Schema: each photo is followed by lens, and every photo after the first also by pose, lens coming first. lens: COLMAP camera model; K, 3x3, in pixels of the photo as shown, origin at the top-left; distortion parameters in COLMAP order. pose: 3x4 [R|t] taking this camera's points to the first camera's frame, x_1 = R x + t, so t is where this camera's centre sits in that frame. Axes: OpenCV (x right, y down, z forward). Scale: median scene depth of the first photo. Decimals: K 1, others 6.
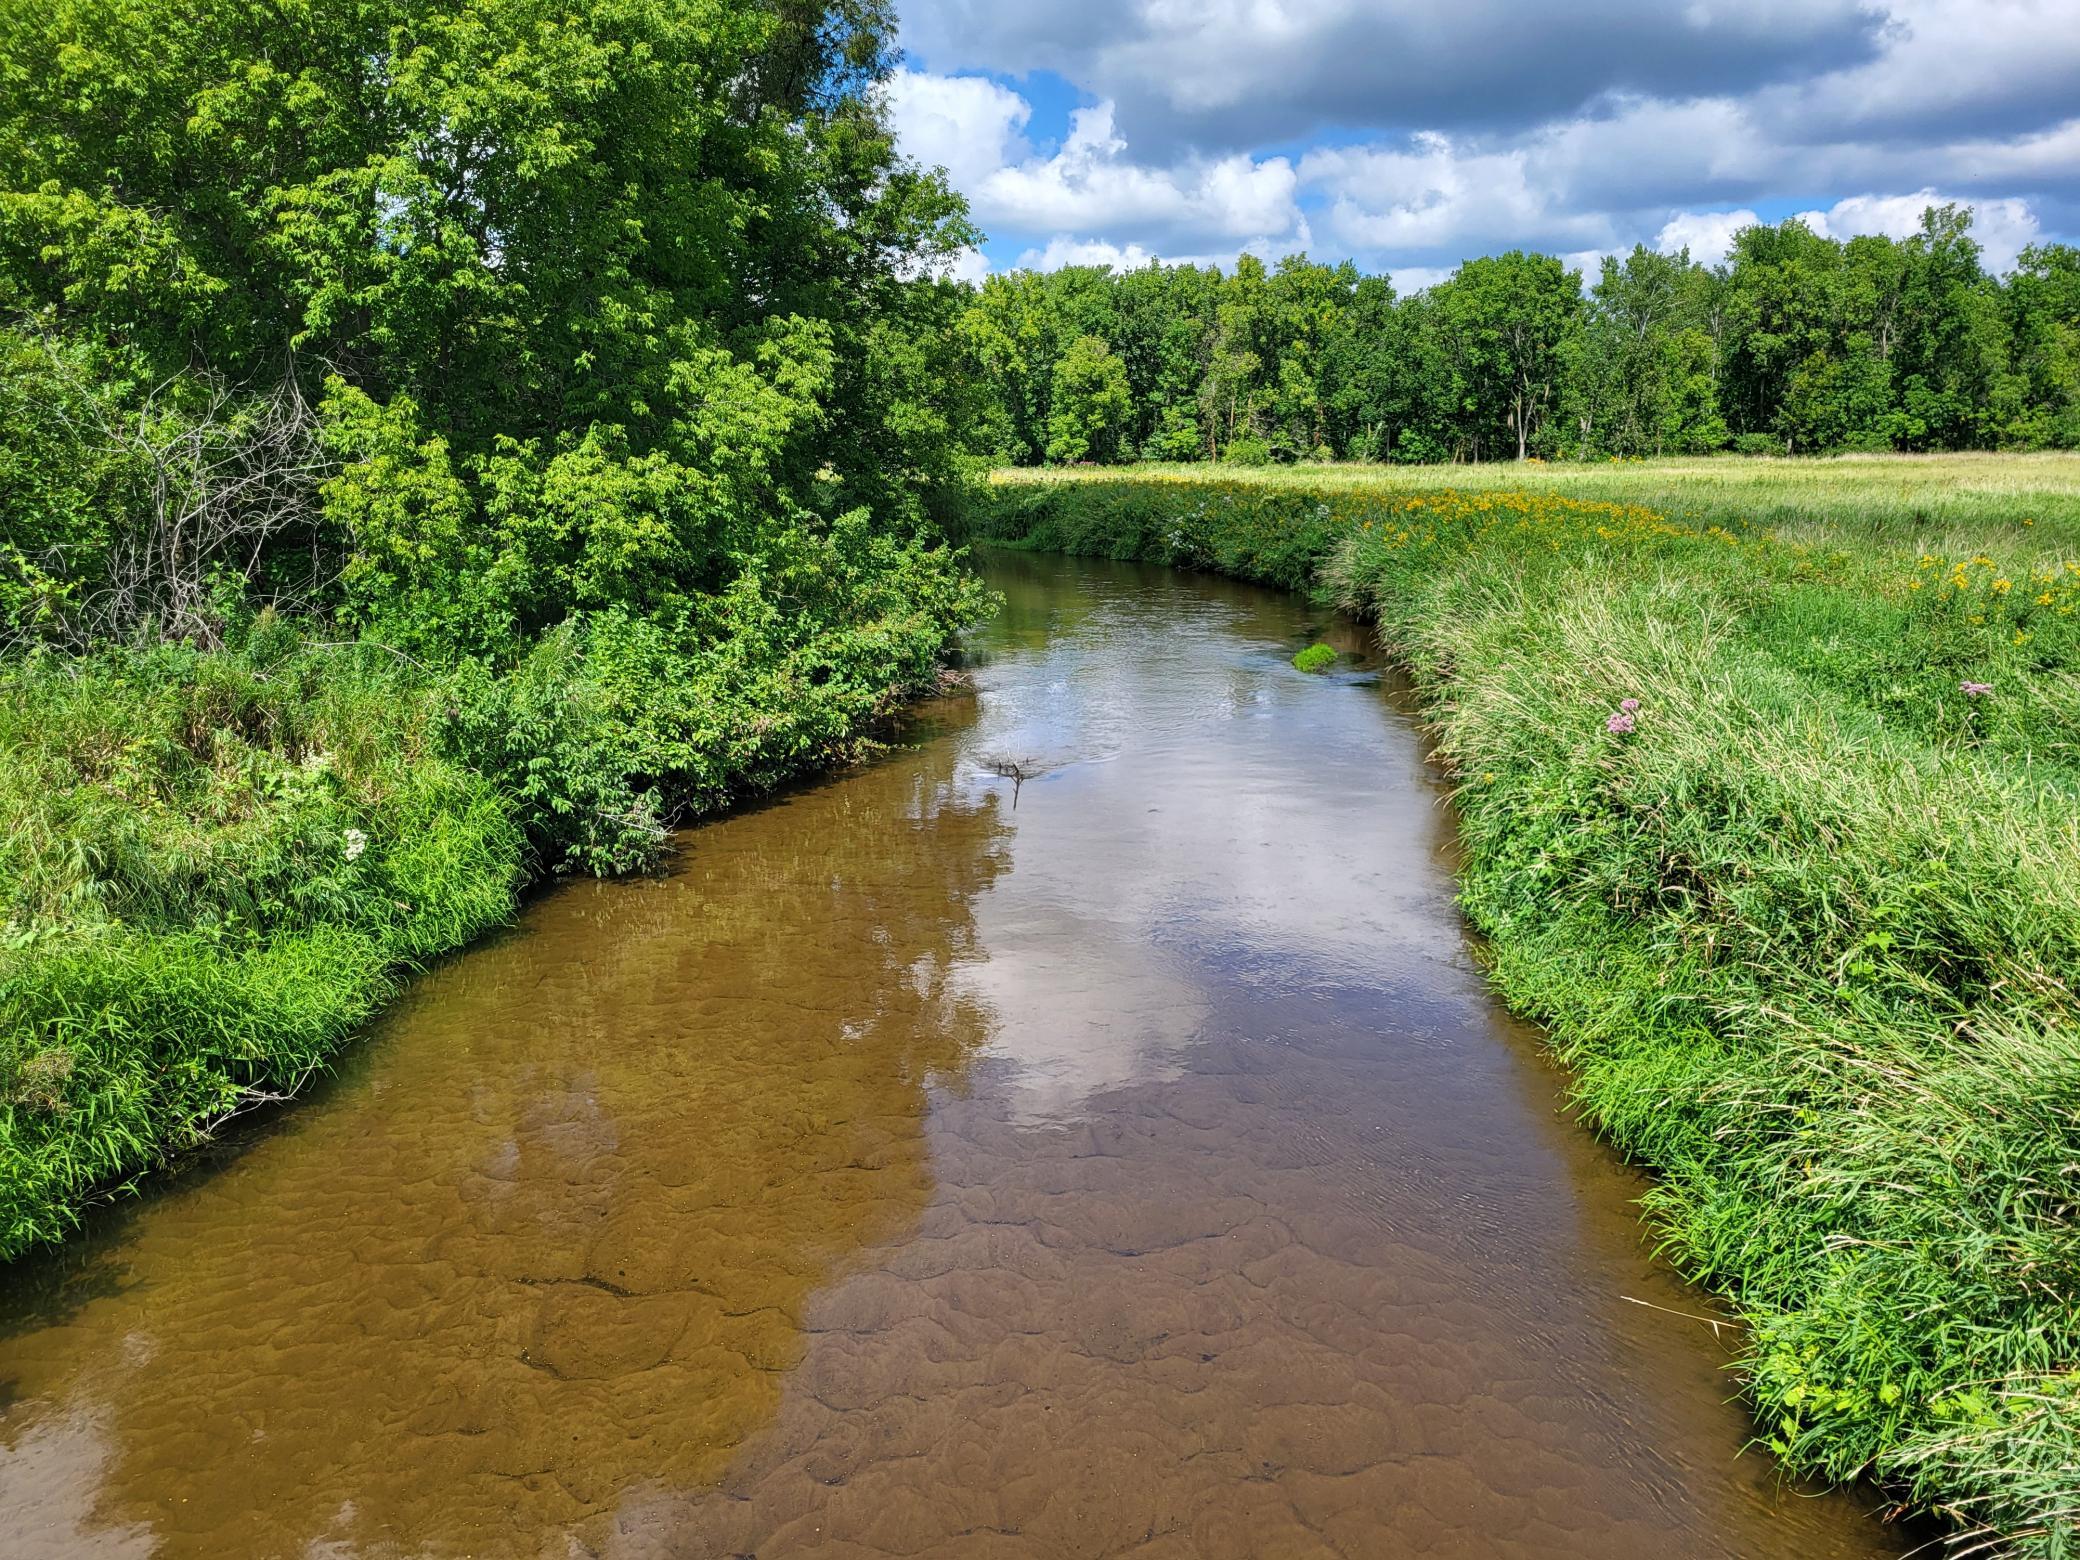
lens RADIAL K [[1585.7, 0, 1059.6], [0, 1585.7, 788.7], [0, 0, 1]] dist [0.058804, -0.039525]
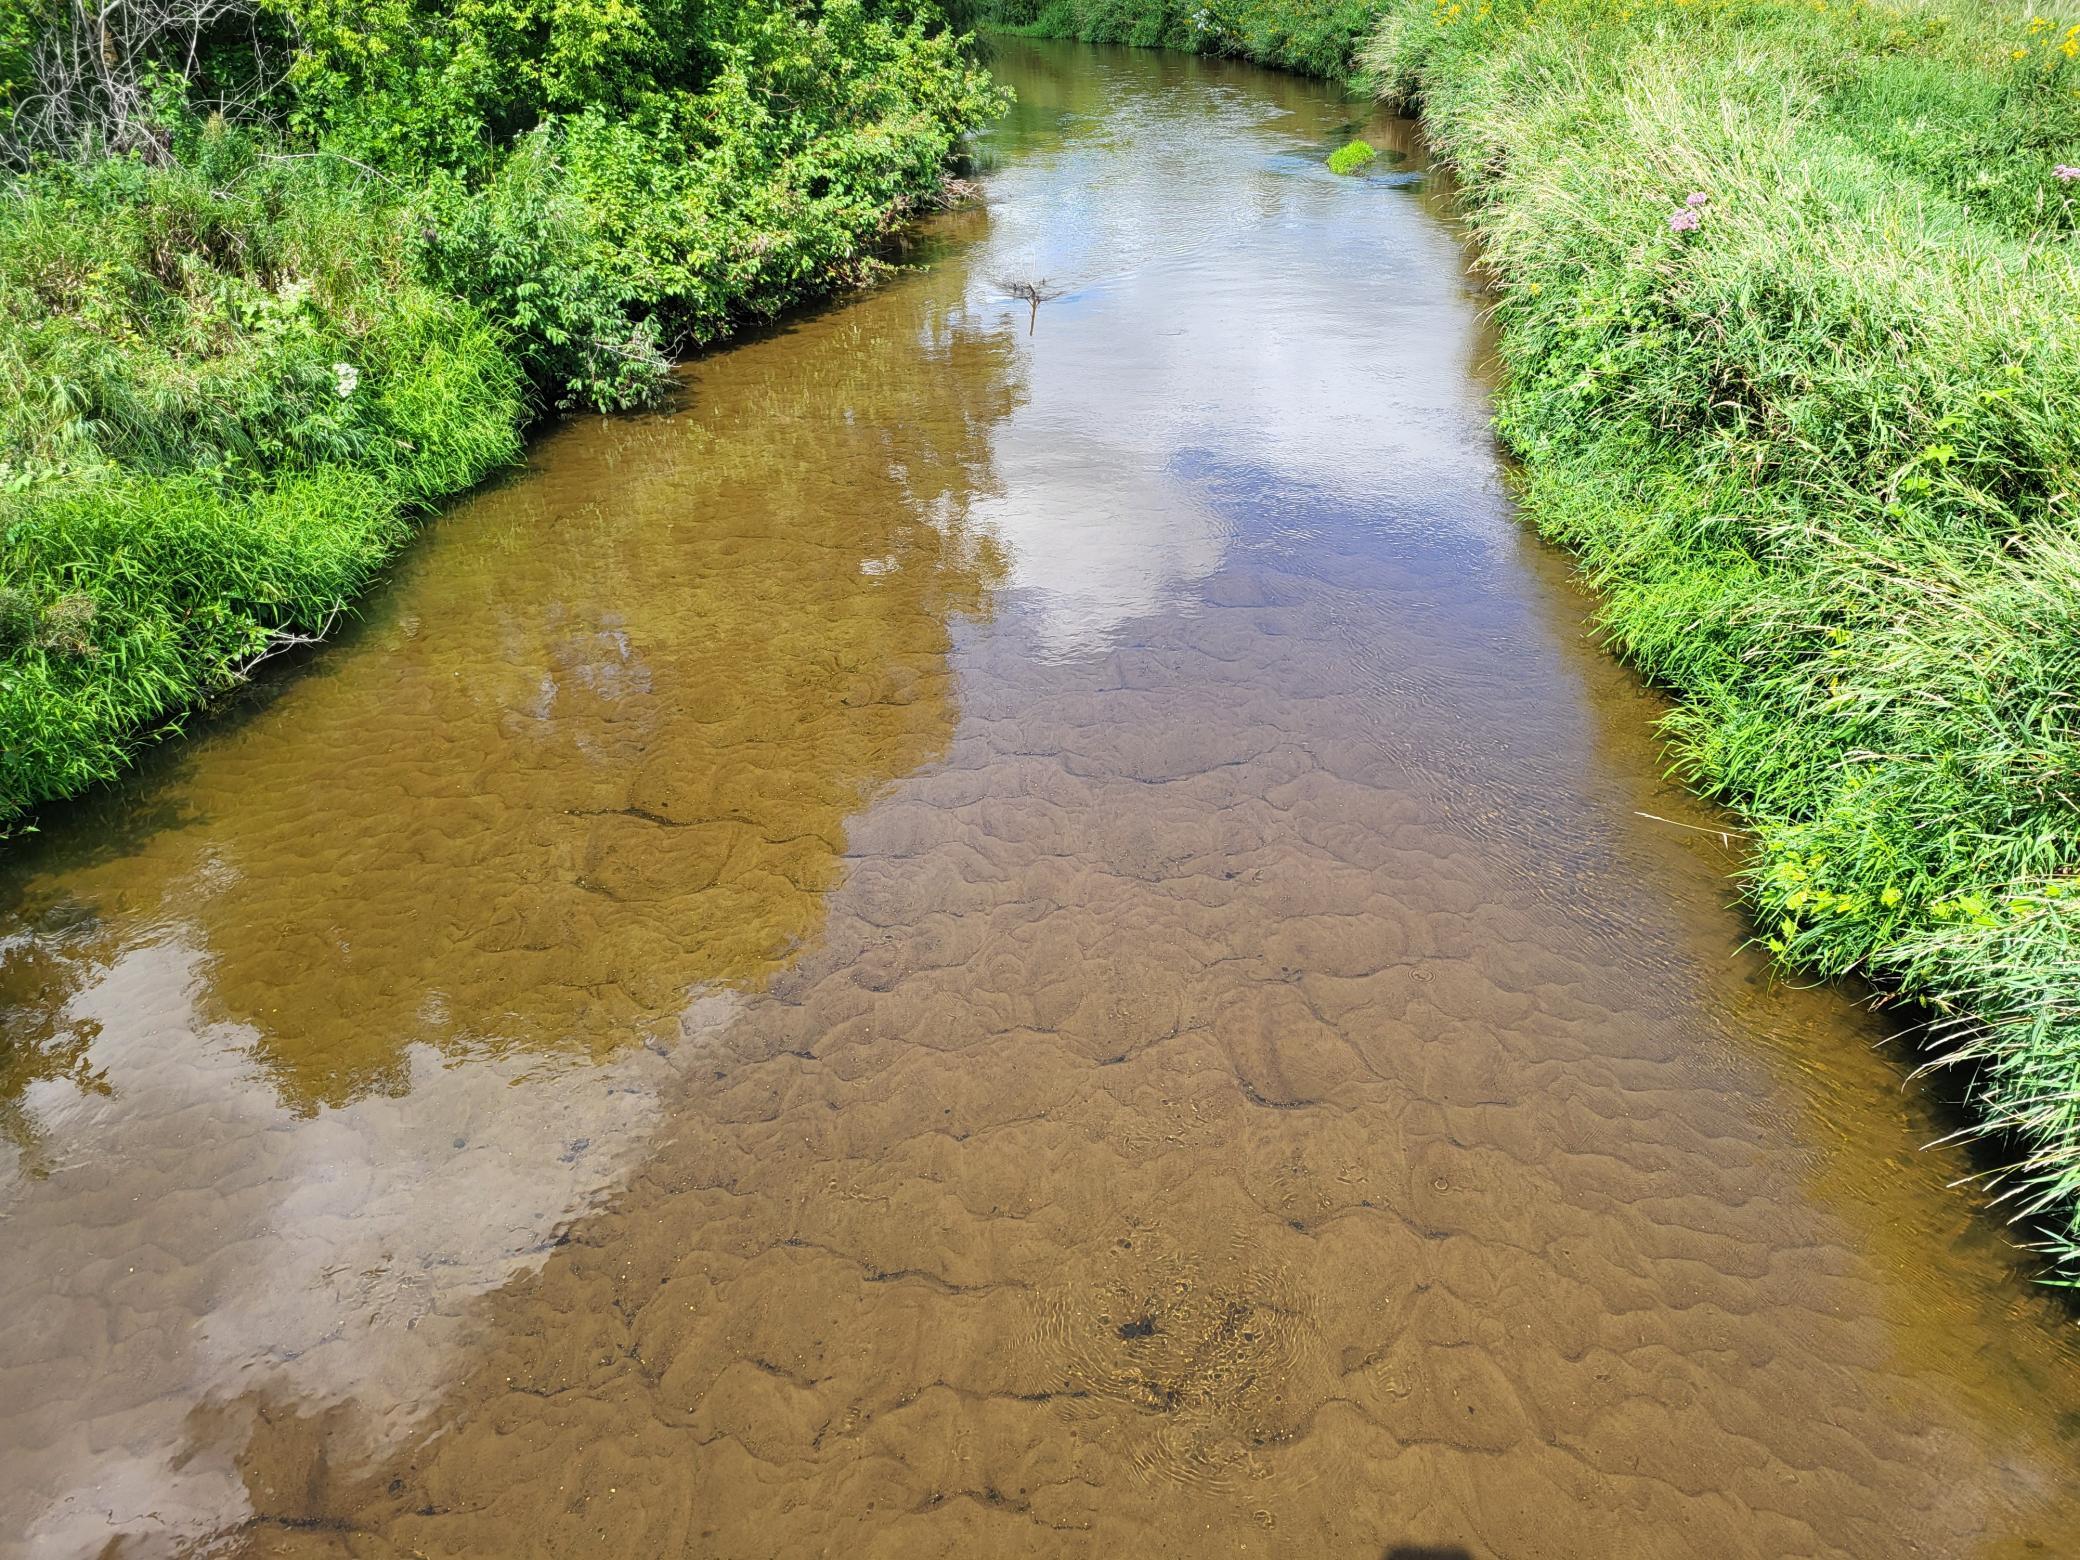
lens RADIAL K [[1585.7, 0, 1066.4], [0, 1585.7, 771.1], [0, 0, 1]] dist [0.058804, -0.039525]
pose [[0.999841, -0.014435, -0.010511, -0.001196], [0.016778, 0.960911, 0.276348, 0.000939], [0.006111, -0.276481, 0.961000, 0.008791]]
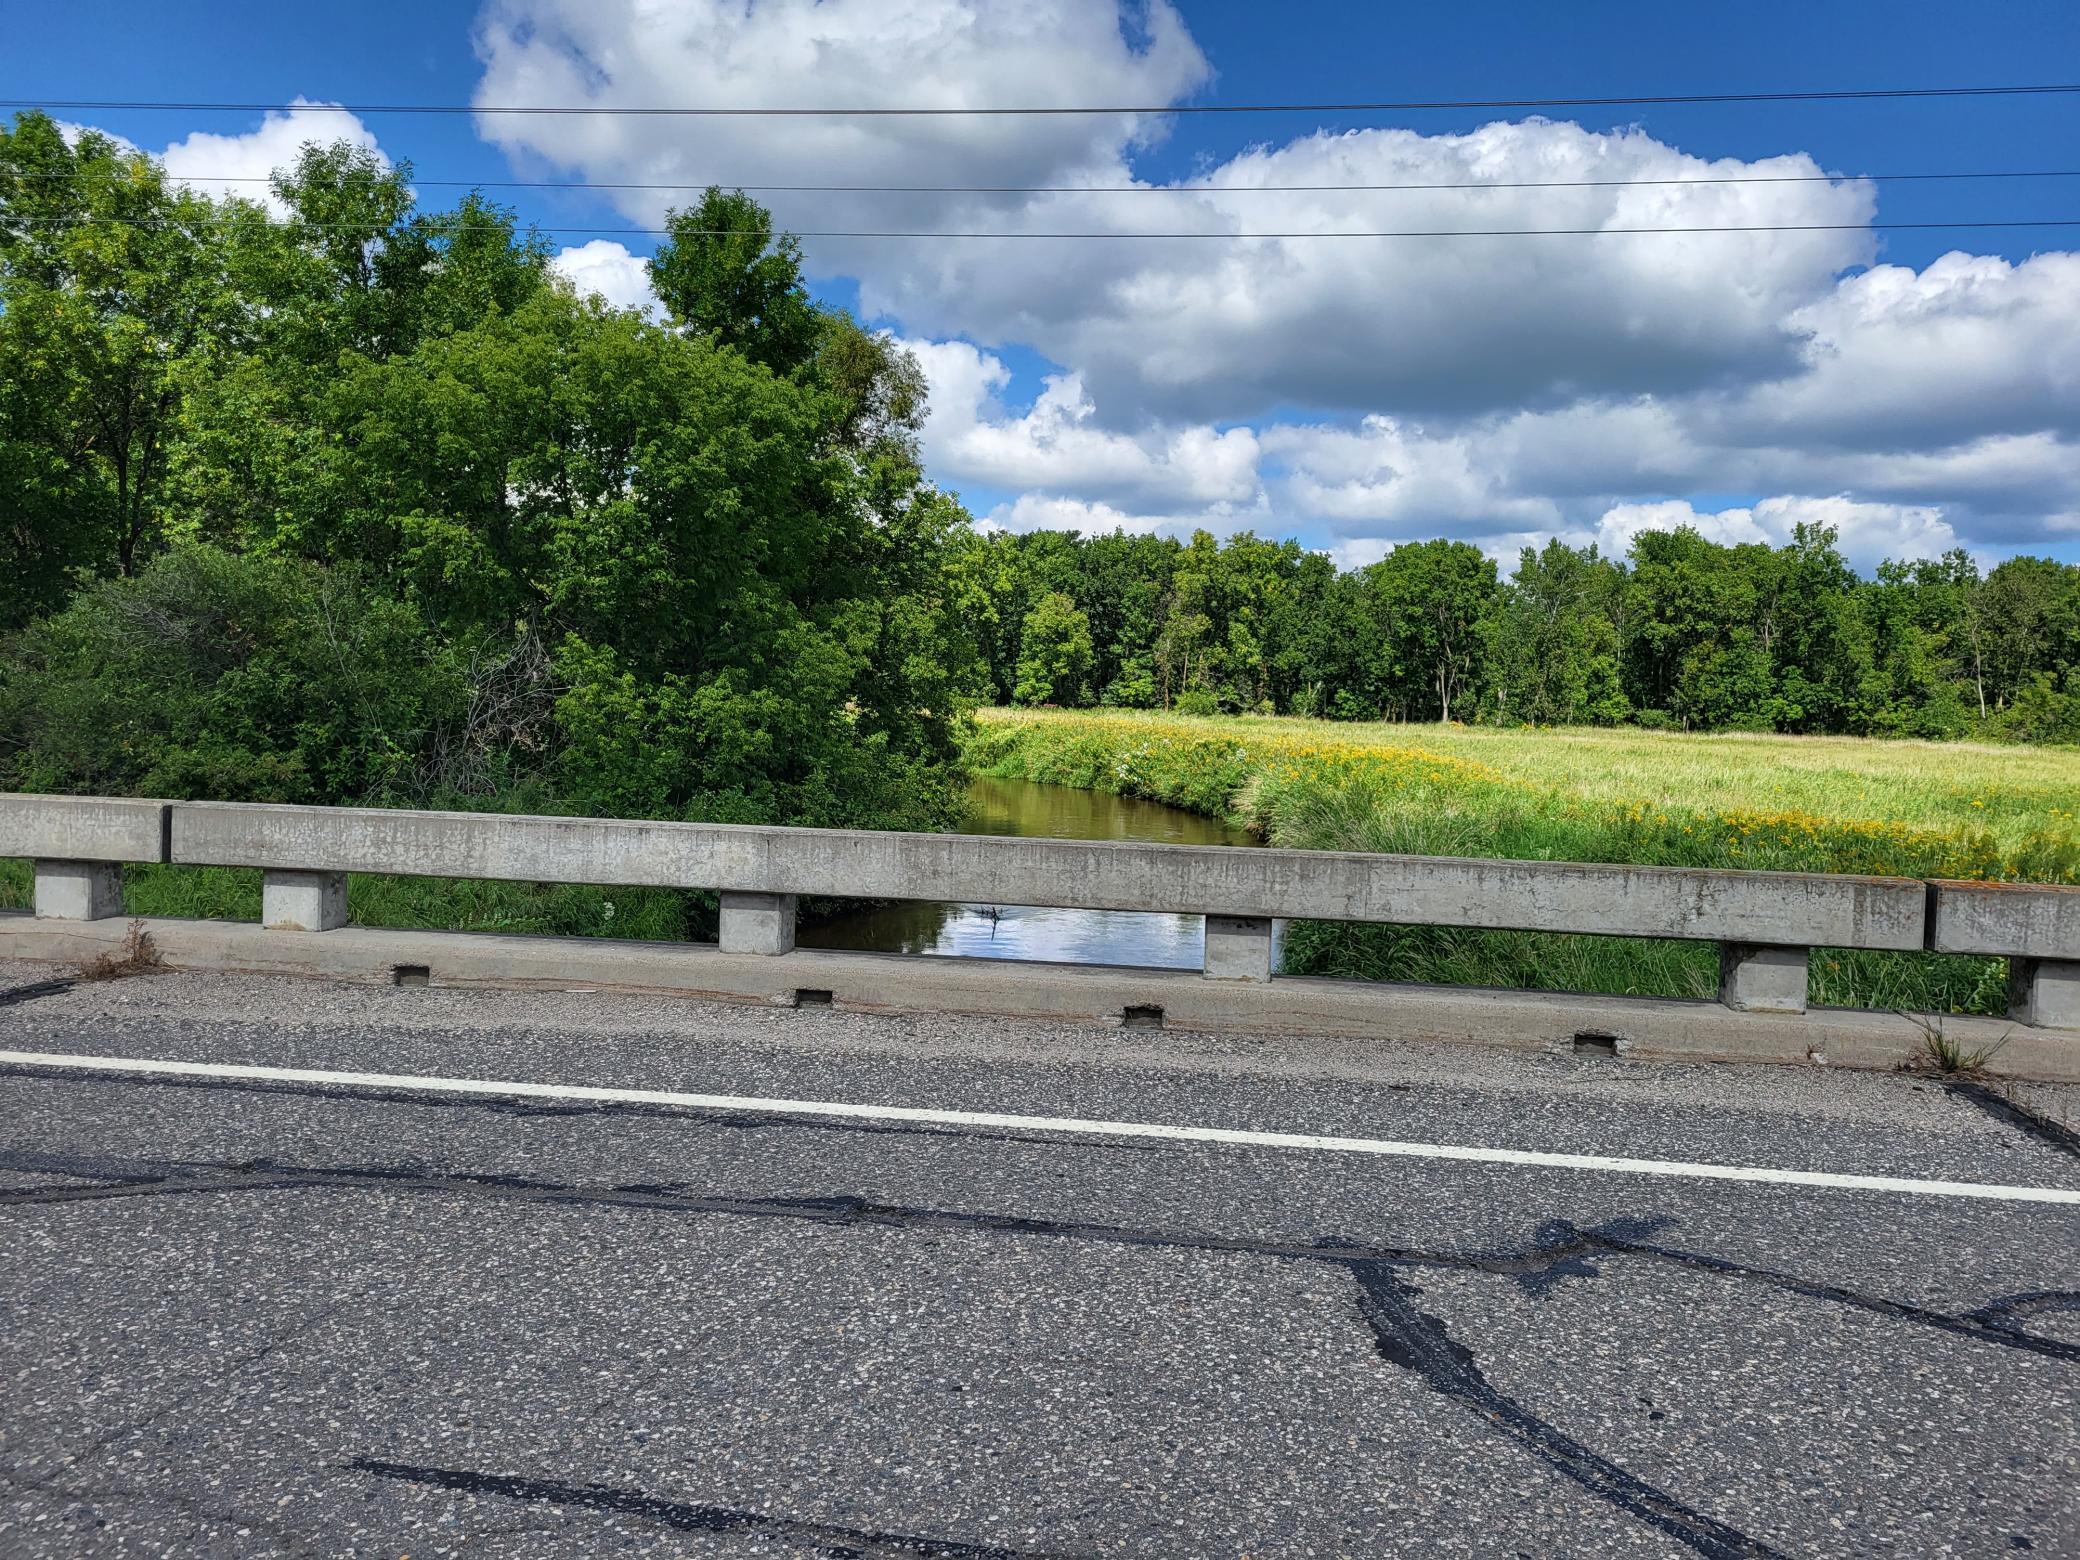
lens RADIAL K [[1585.7, 0, 1059.6], [0, 1585.7, 783.7], [0, 0, 1]] dist [0.058804, -0.039525]
pose [[0.998597, 0.046411, 0.025488, -0.011319], [-0.042021, 0.987514, -0.151825, 0.094689], [-0.032216, 0.150541, 0.988079, -0.477332]]
